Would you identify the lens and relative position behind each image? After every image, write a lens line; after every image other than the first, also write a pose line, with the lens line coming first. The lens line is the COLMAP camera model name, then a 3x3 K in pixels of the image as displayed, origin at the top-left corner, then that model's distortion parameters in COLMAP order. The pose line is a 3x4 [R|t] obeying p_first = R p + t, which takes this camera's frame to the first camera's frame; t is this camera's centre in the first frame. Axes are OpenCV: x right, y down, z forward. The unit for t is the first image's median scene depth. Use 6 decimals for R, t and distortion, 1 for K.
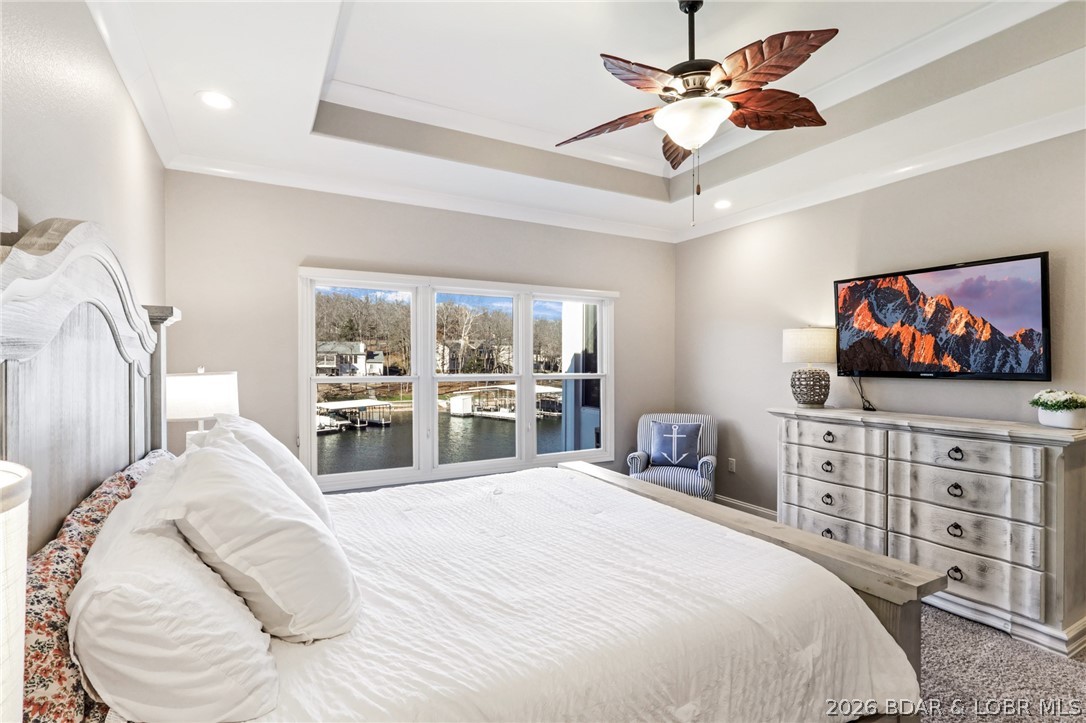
lens RADIAL K [[524.1, 0, 542.0], [0, 524.1, 365.6], [0, 0, 1]] dist [-0.001427, -0.000630]
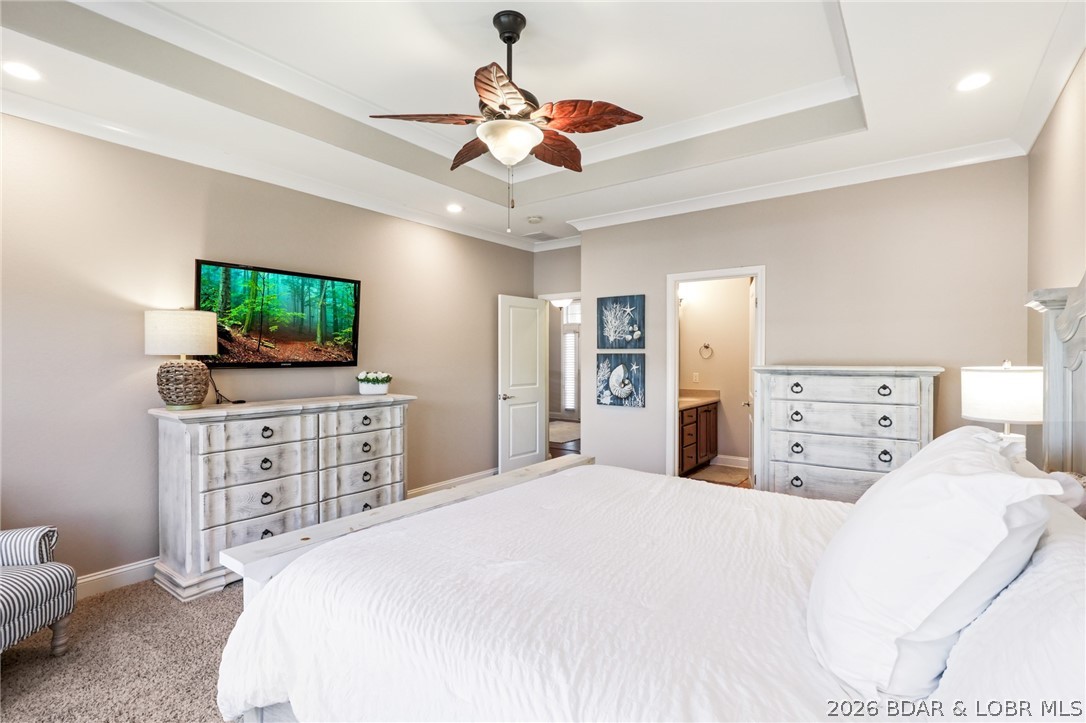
lens RADIAL K [[515.9, 0, 541.9], [0, 515.9, 354.8], [0, 0, 1]] dist [-0.000373, 0.000503]
pose [[-0.416440, -0.001737, 0.909161, -0.518479], [0.007087, 0.999962, 0.005157, -0.005687], [-0.909135, 0.008591, -0.416412, 0.955350]]
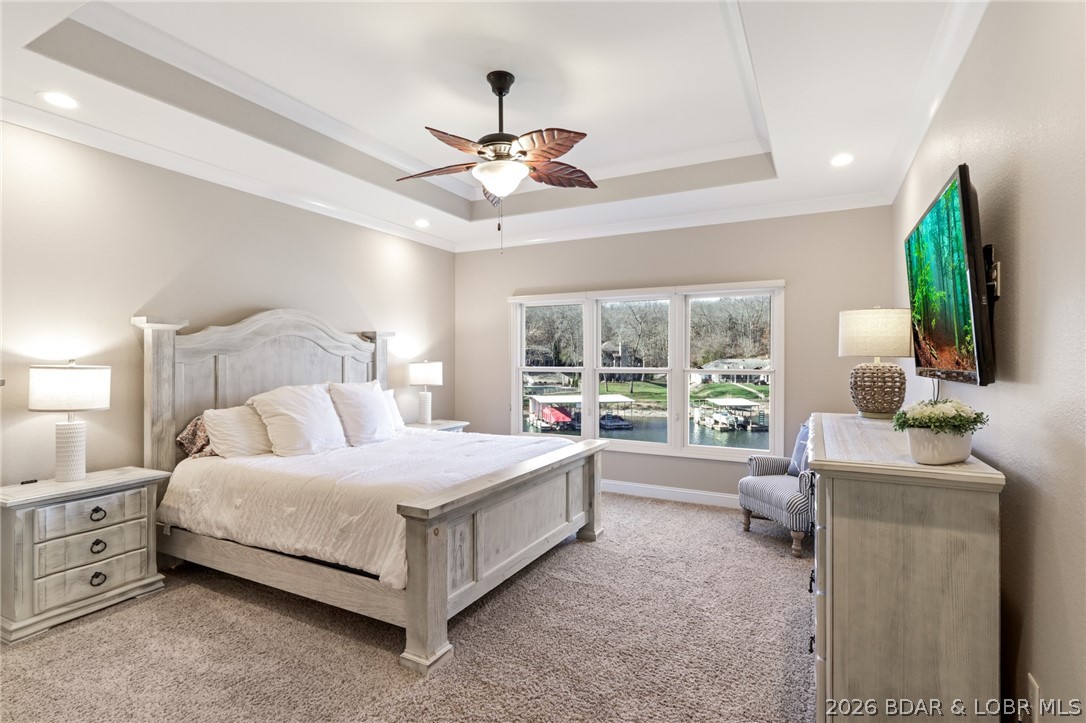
lens RADIAL K [[510.3, 0, 535.6], [0, 510.3, 360.1], [0, 0, 1]] dist [-0.001777, -0.000065]
pose [[0.557231, 0.001944, -0.830355, 0.957532], [-0.007981, 0.999964, -0.003014, 0.006728], [0.830319, 0.008307, 0.557226, 0.232764]]
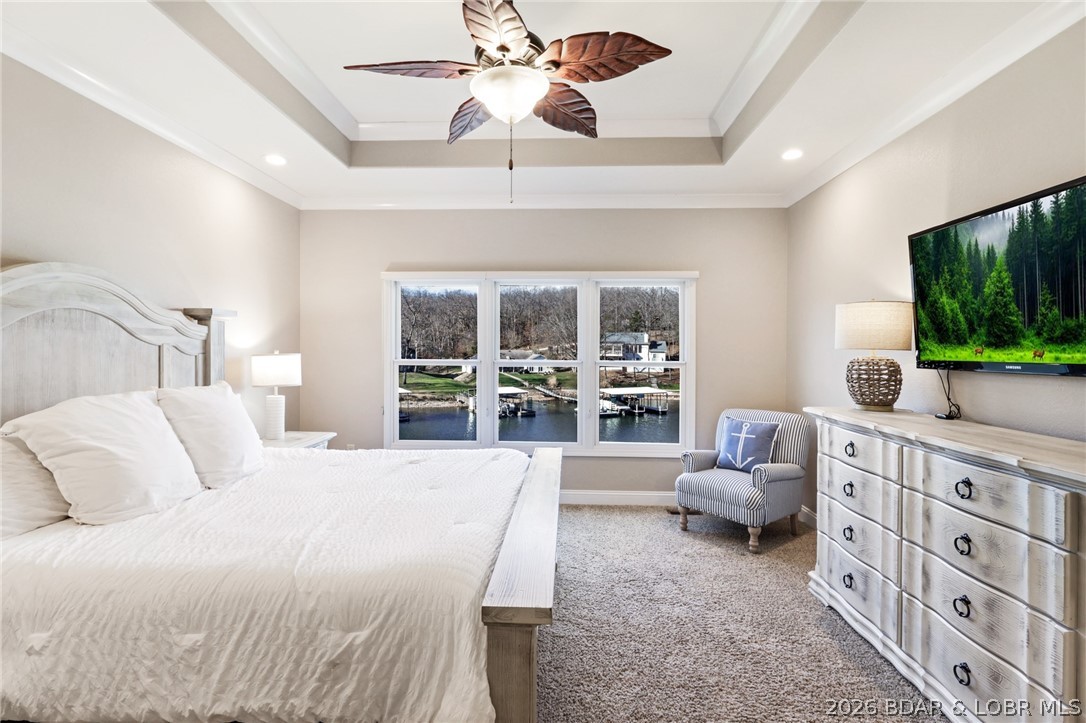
lens RADIAL K [[515.9, 0, 541.9], [0, 515.9, 354.8], [0, 0, 1]] dist [-0.000373, 0.000503]
pose [[0.853549, 0.008104, -0.520950, 0.565328], [-0.008705, 0.999961, 0.001293, 0.006110], [0.520941, 0.003432, 0.853586, 0.153971]]
